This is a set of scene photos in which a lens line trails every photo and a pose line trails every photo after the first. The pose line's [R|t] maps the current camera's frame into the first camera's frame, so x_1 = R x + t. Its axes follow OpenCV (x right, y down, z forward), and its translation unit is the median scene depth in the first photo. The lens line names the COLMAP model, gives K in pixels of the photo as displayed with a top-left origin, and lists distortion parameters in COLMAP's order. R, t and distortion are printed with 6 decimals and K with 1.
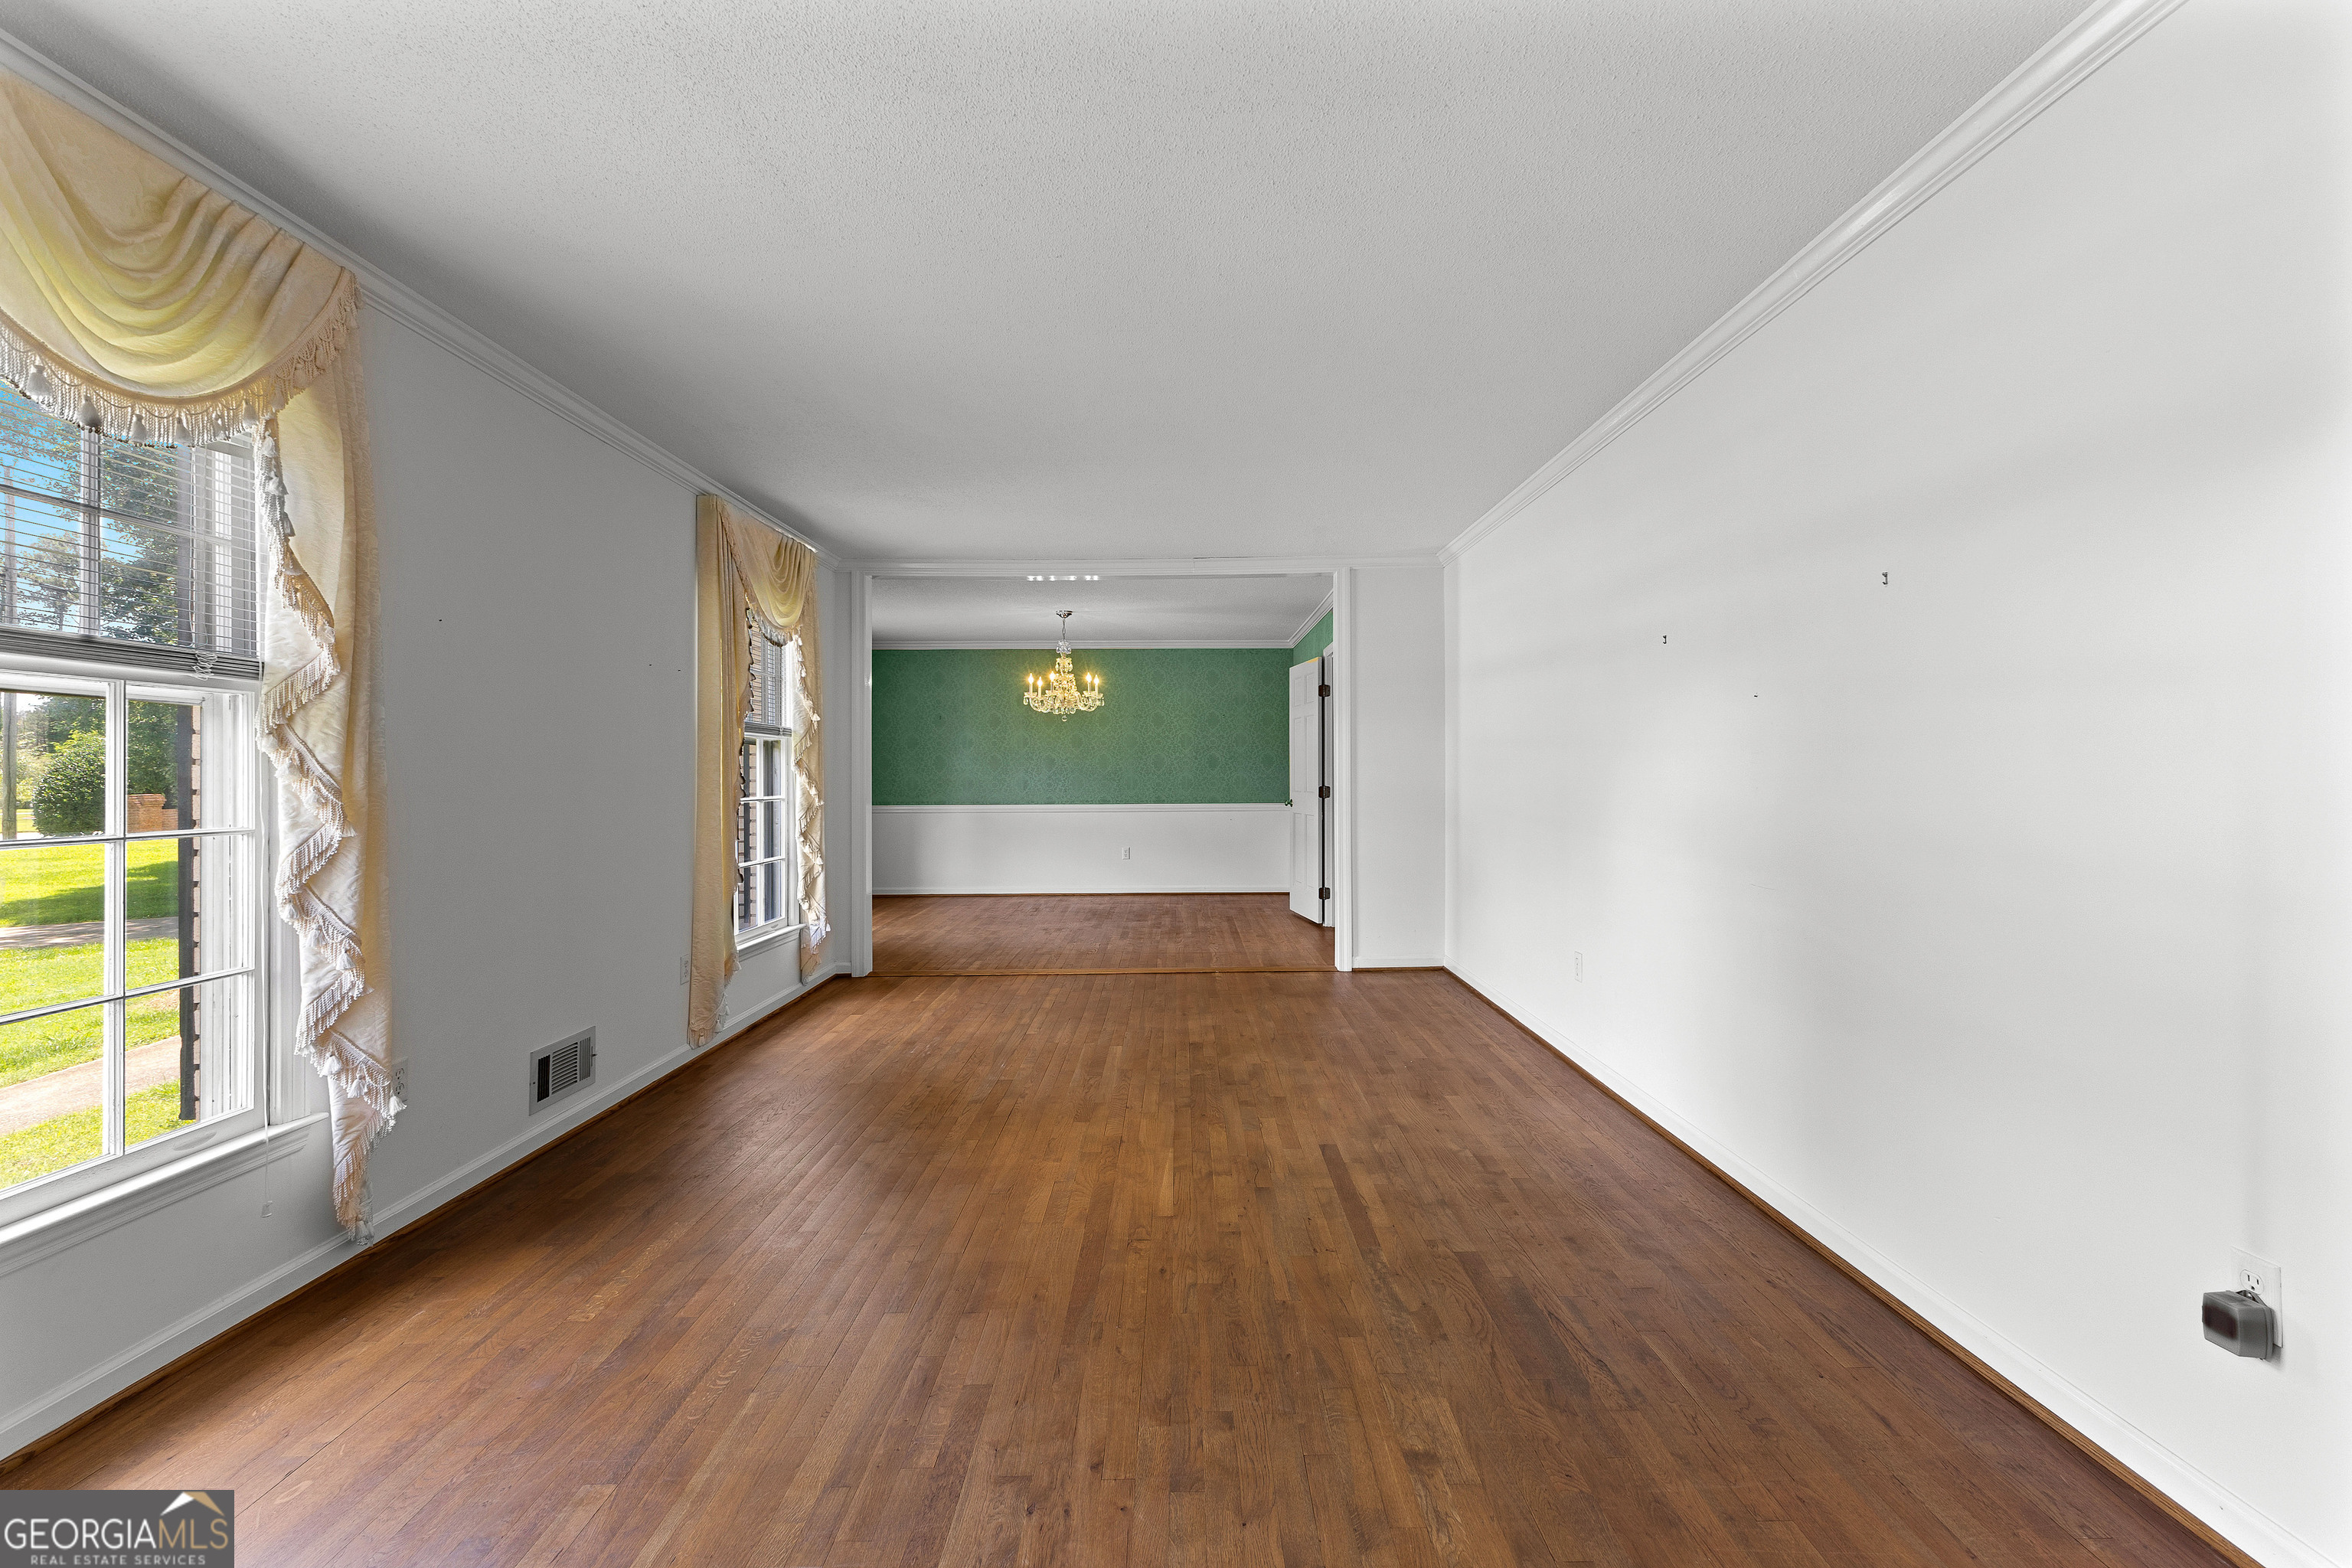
lens RADIAL K [[1019.4, 0, 1190.1], [0, 1019.4, 774.3], [0, 0, 1]] dist [0.012042, -0.002968]
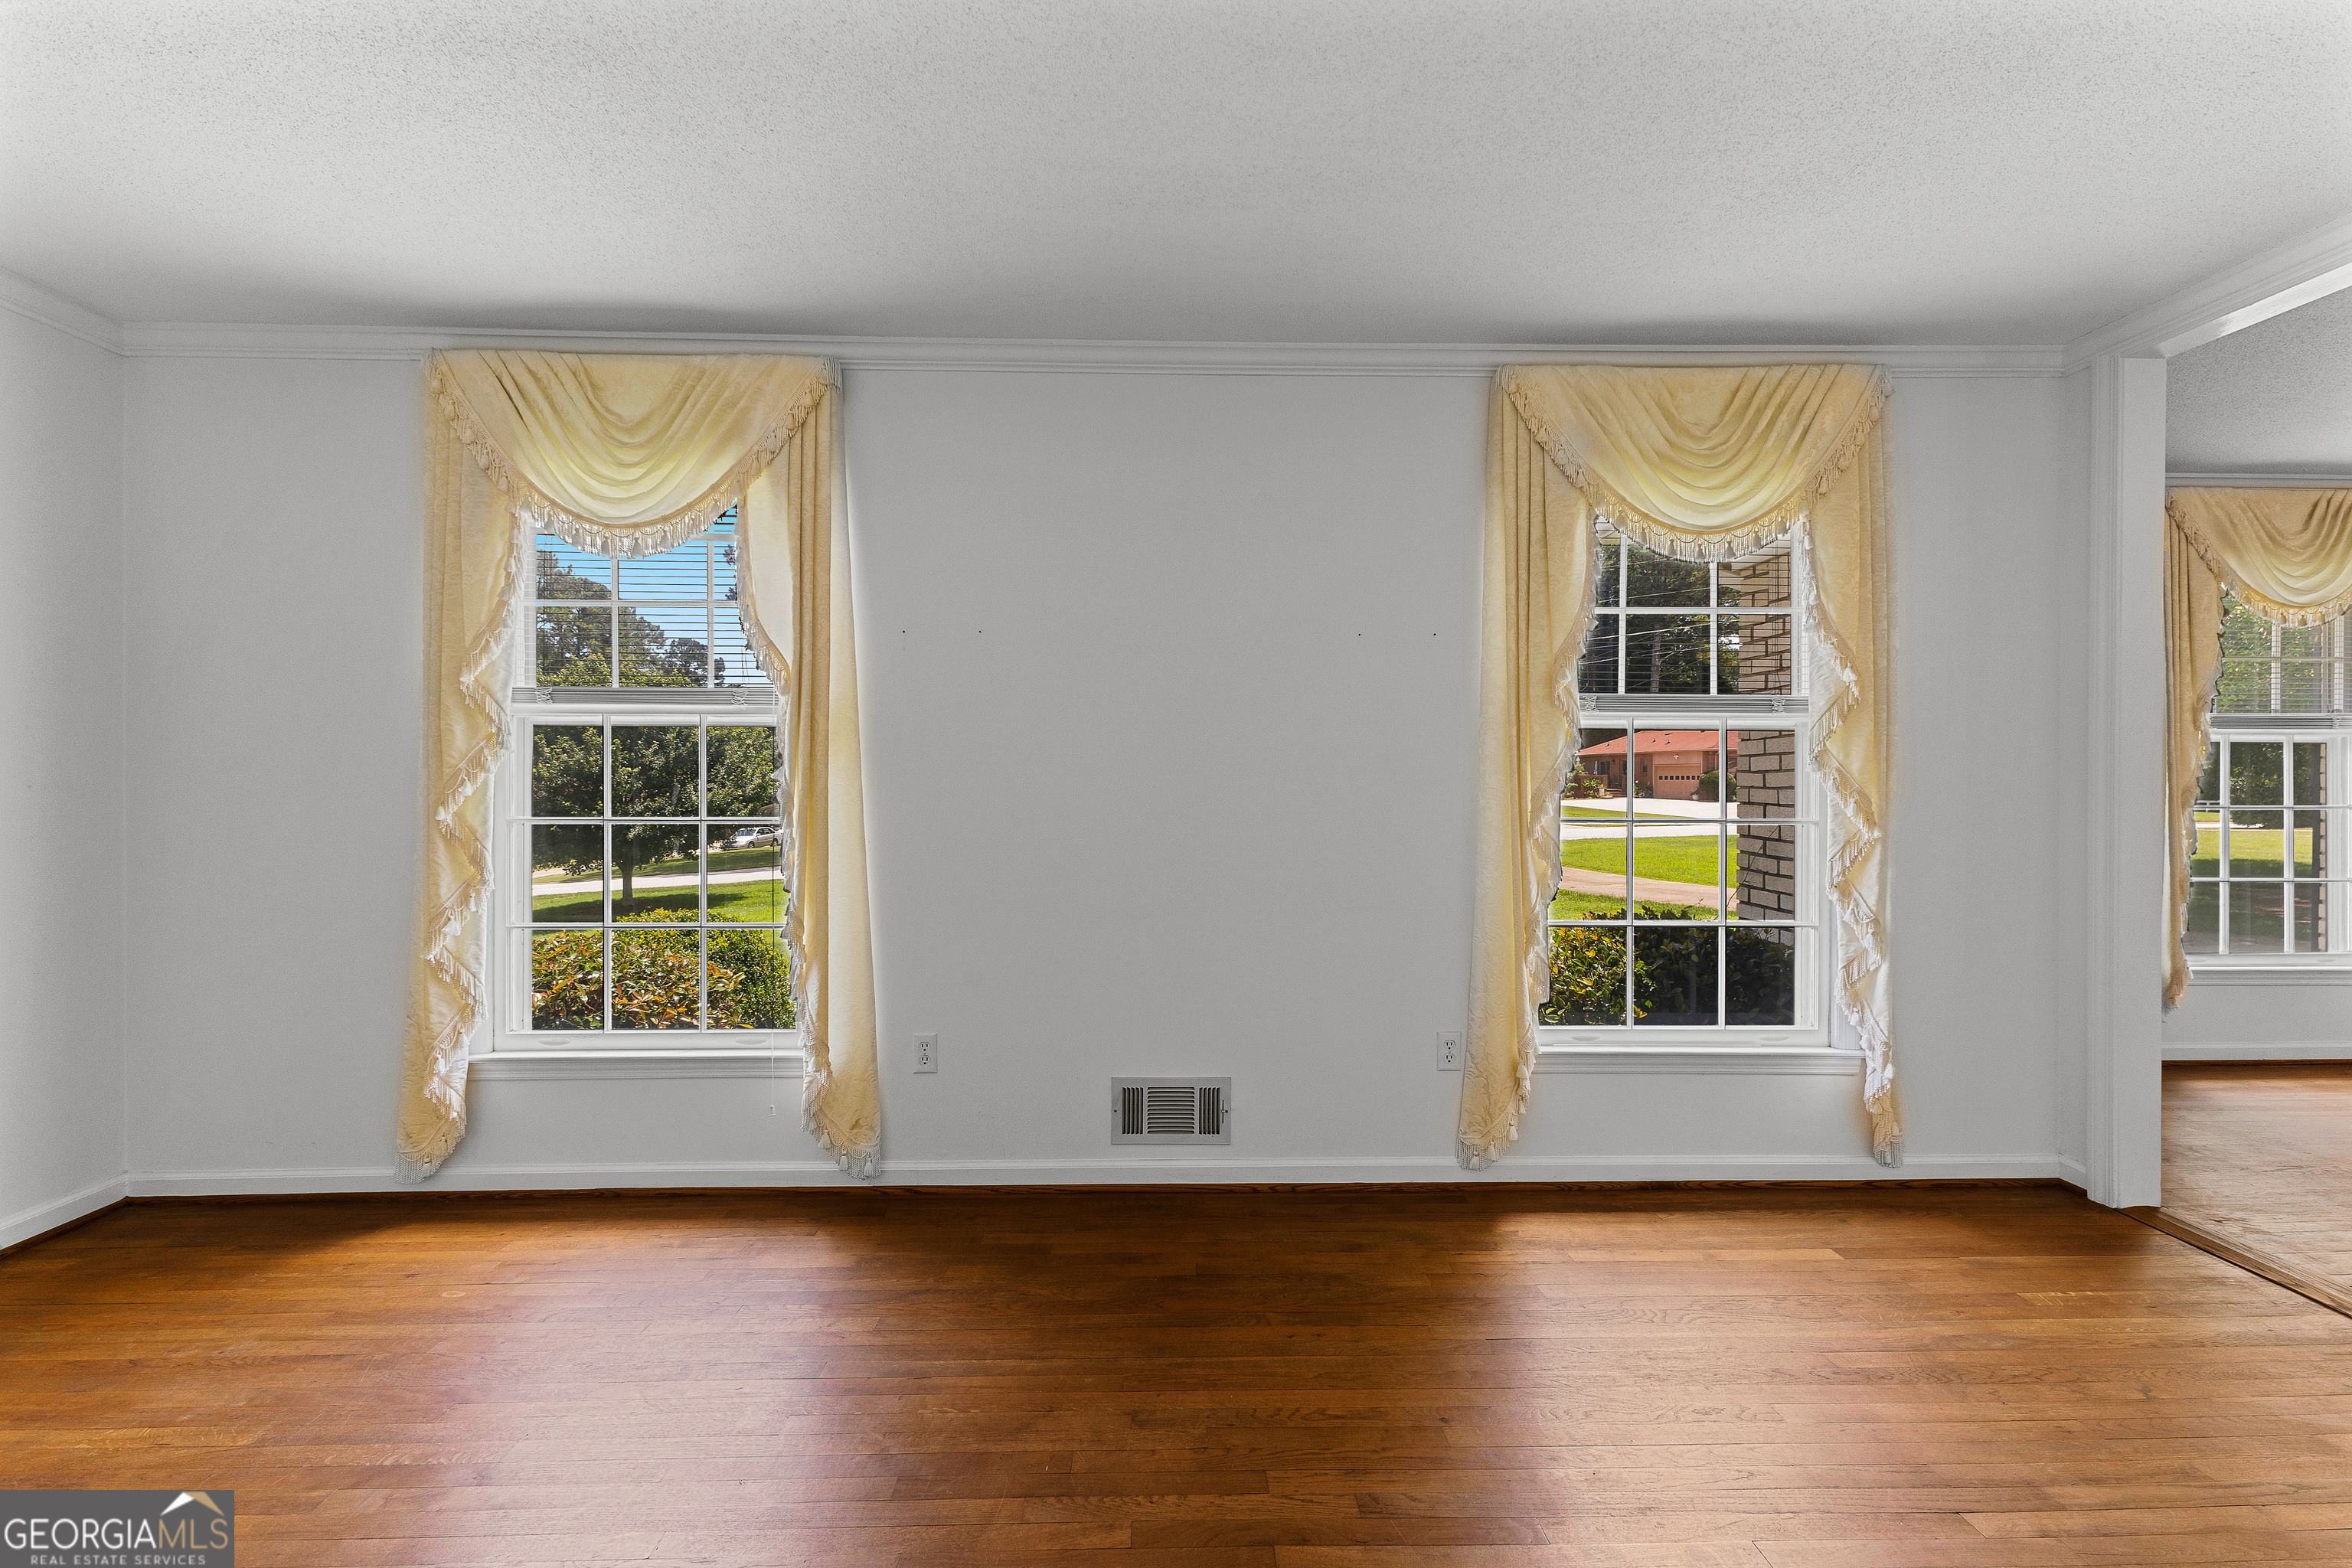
lens RADIAL K [[1019.4, 0, 1159.5], [0, 1019.4, 777.5], [0, 0, 1]] dist [0.012042, -0.002968]
pose [[0.009836, 0.004240, -0.999943, 0.139745], [-0.000328, 0.999991, 0.004237, -0.001982], [0.999952, 0.000286, 0.009837, 0.512084]]
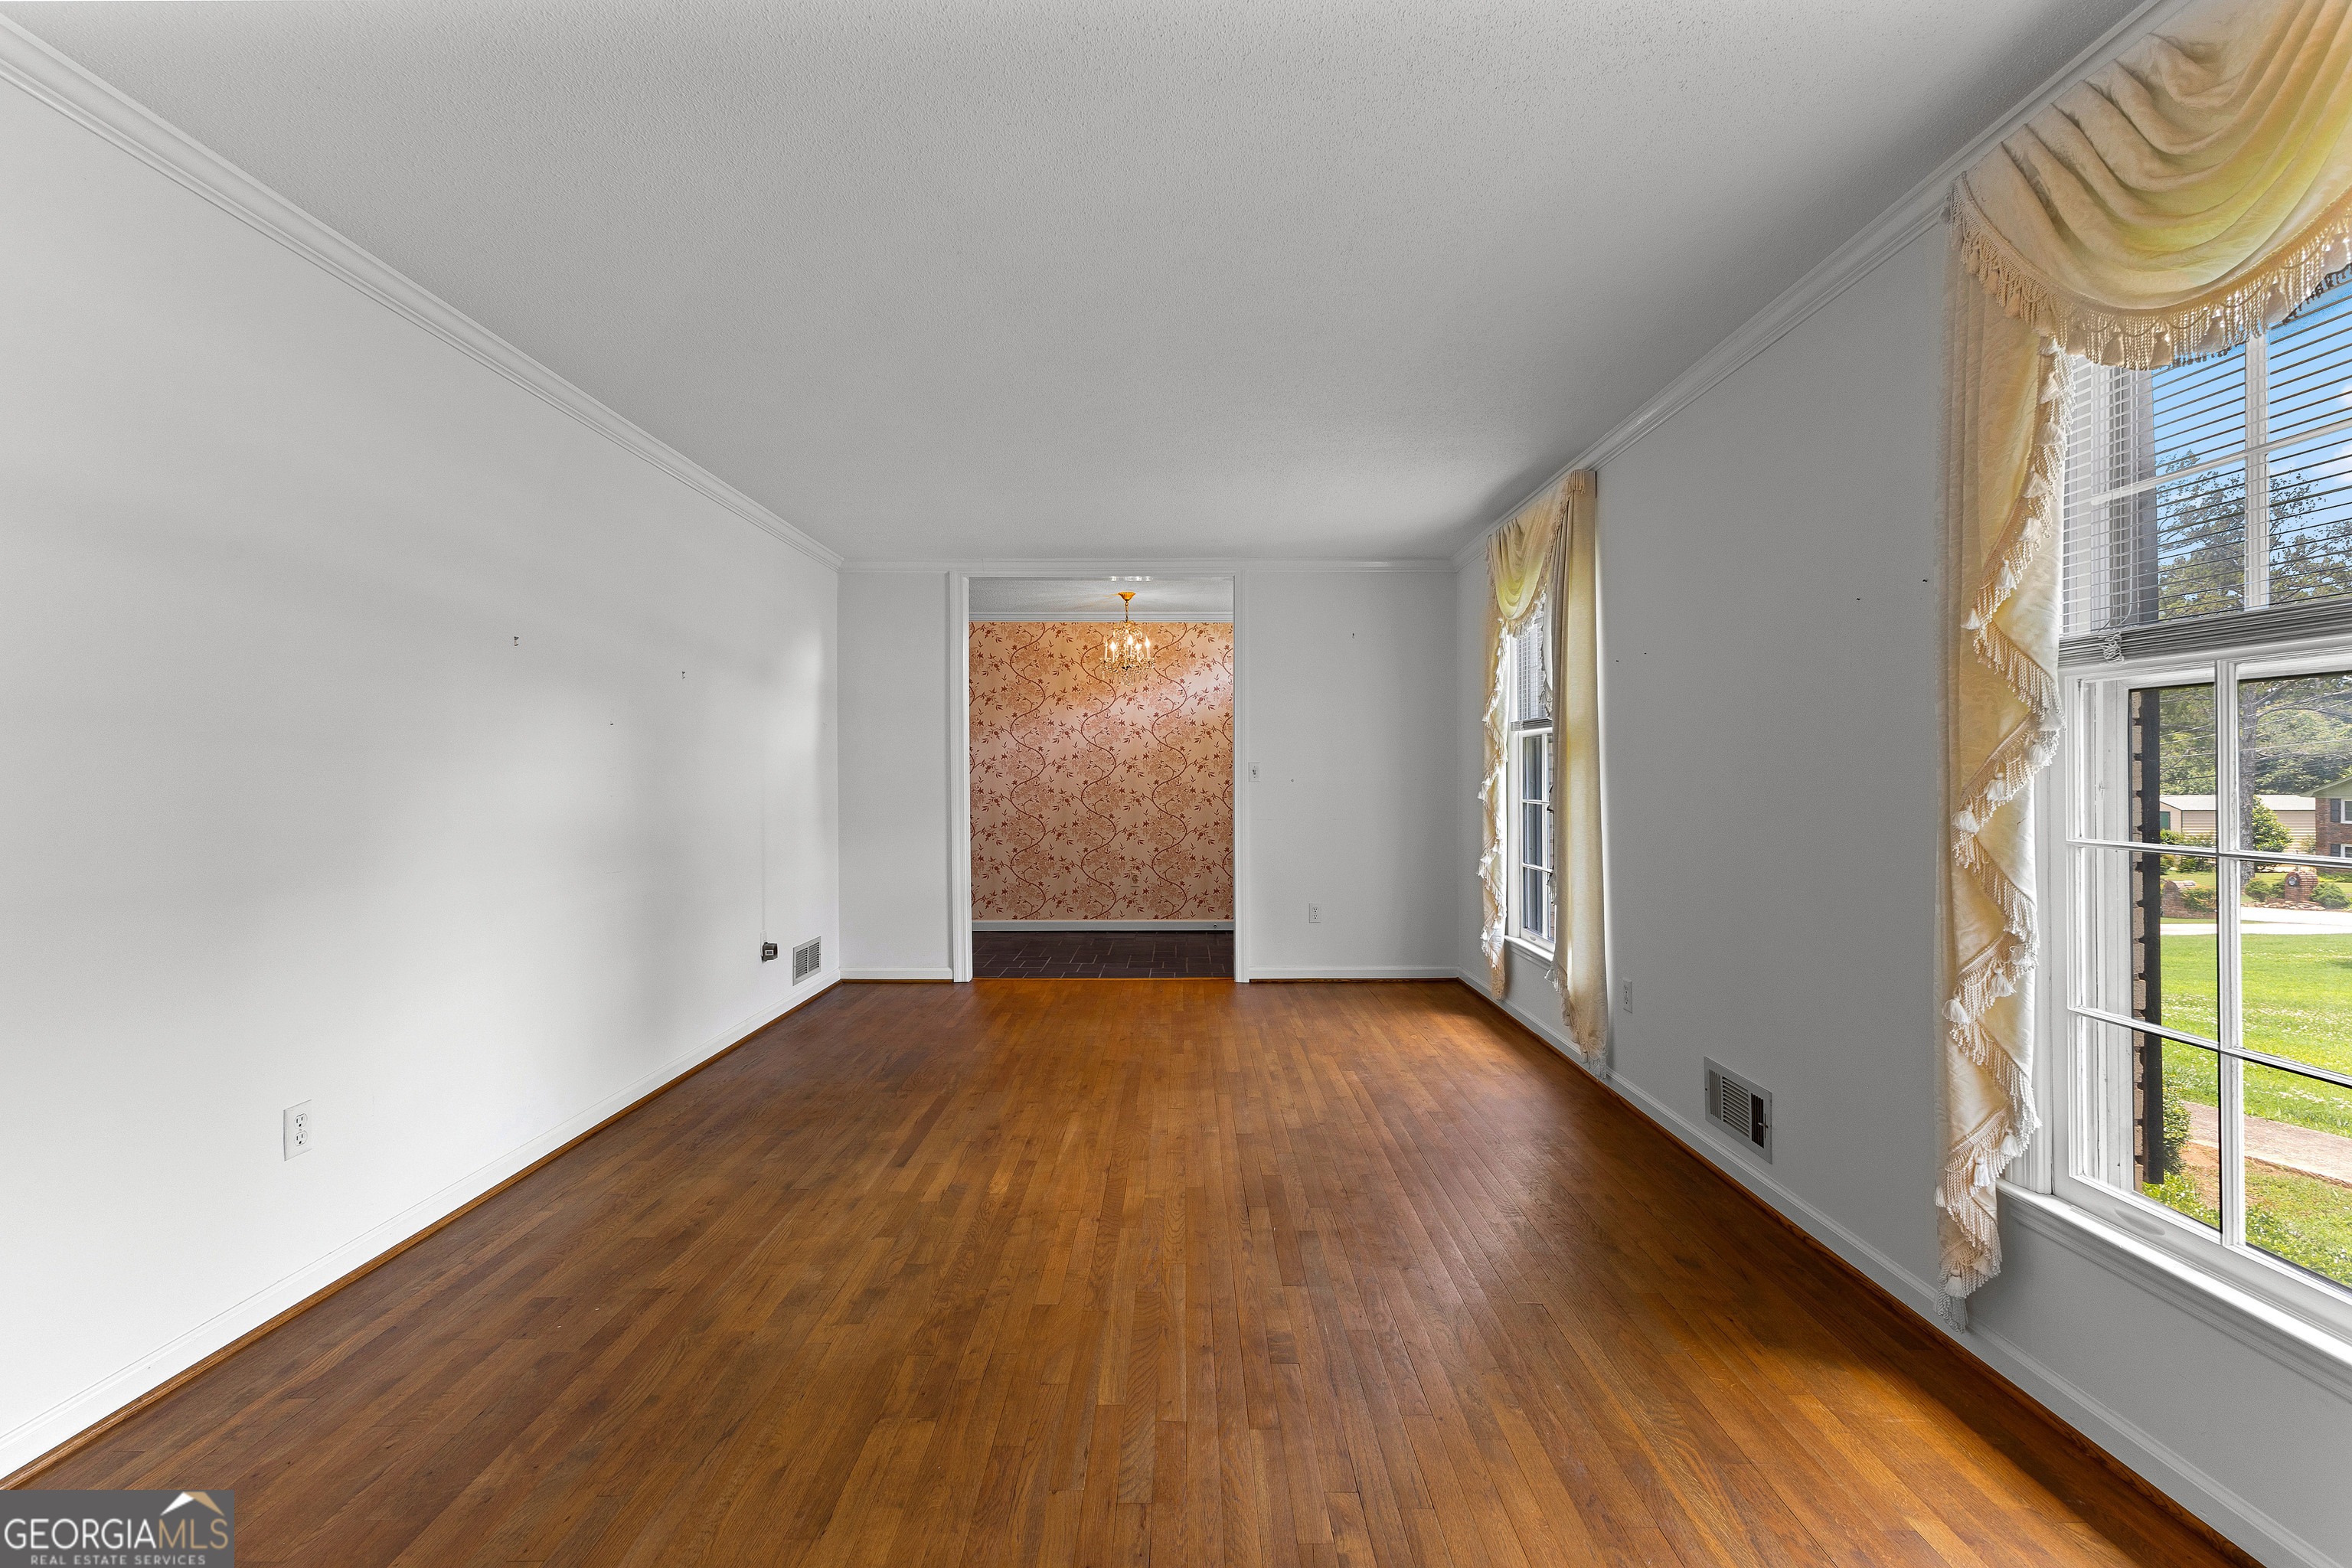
lens RADIAL K [[1019.4, 0, 1183.2], [0, 1019.4, 774.7], [0, 0, 1]] dist [0.012042, -0.002968]
pose [[-0.999890, 0.010925, 0.009996, -0.076006], [0.010935, 0.999940, 0.000886, -0.003160], [-0.009986, 0.000995, -0.999950, 0.984615]]
